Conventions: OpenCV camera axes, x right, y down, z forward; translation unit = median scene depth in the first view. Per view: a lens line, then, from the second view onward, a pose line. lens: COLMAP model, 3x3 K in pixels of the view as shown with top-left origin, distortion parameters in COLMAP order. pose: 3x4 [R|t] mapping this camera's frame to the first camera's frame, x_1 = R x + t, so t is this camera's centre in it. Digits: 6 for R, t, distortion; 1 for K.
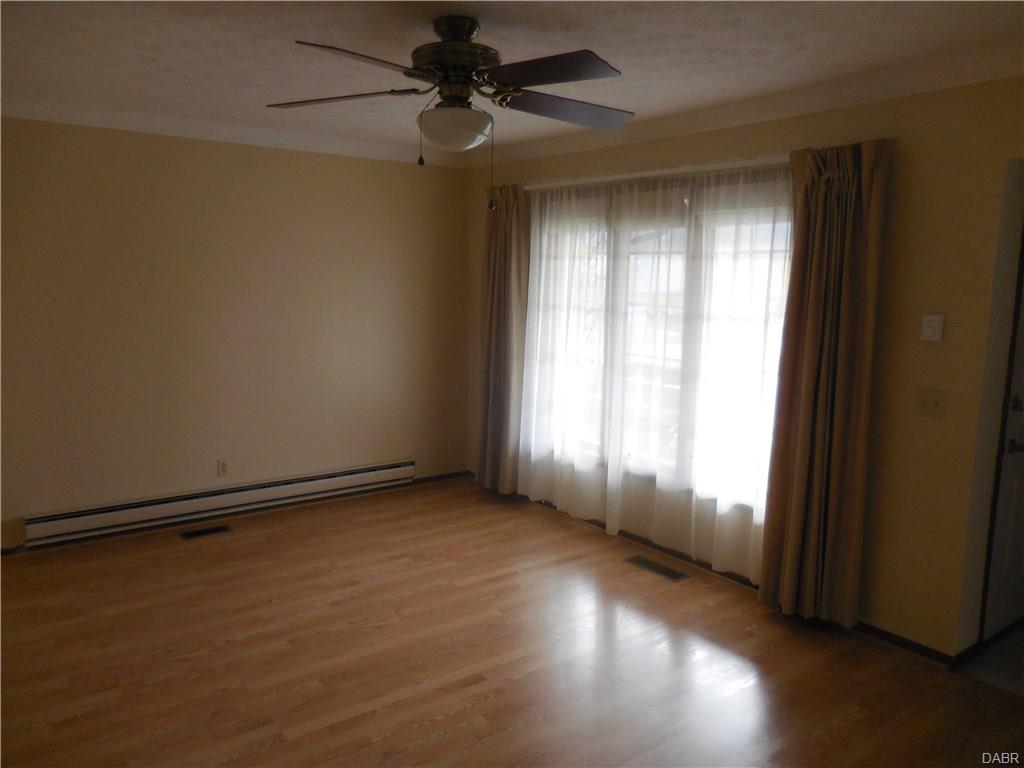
lens RADIAL K [[768.0, 0, 507.8], [0, 768.0, 378.0], [0, 0, 1]] dist [0.027377, 0.004236]
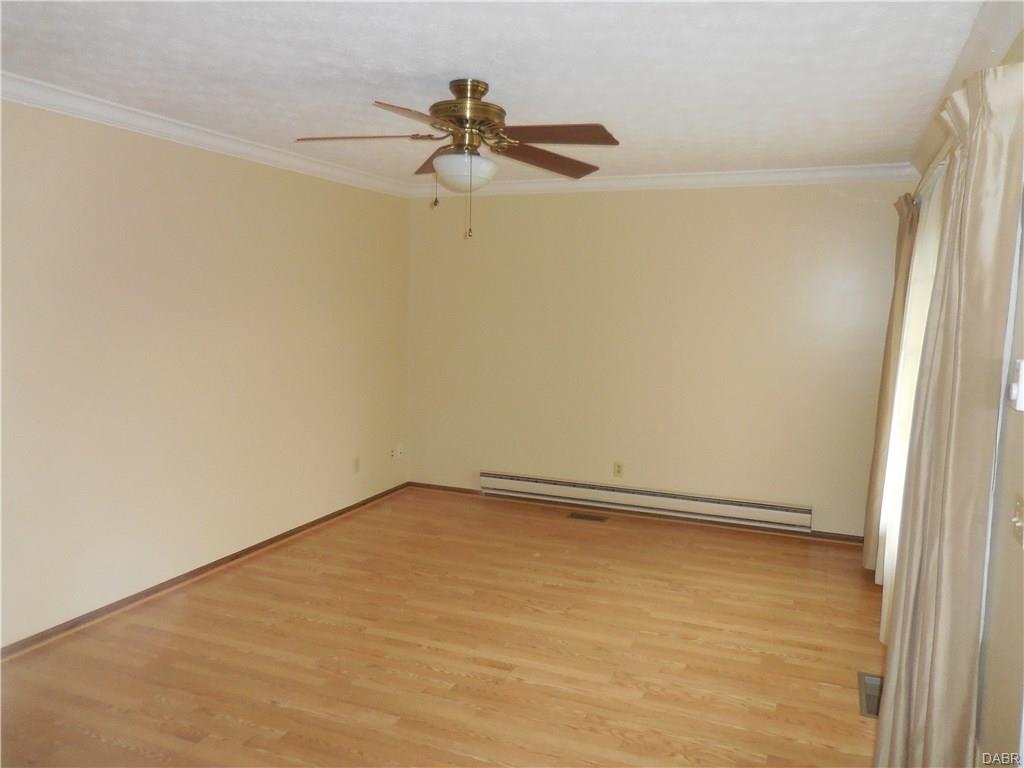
lens RADIAL K [[768.0, 0, 508.2], [0, 768.0, 389.5], [0, 0, 1]] dist [0.027377, 0.004236]
pose [[0.517206, 0.090529, -0.851060, 0.596463], [-0.124727, 0.991747, 0.029695, -0.017883], [0.846724, 0.090792, 0.524229, 0.287649]]
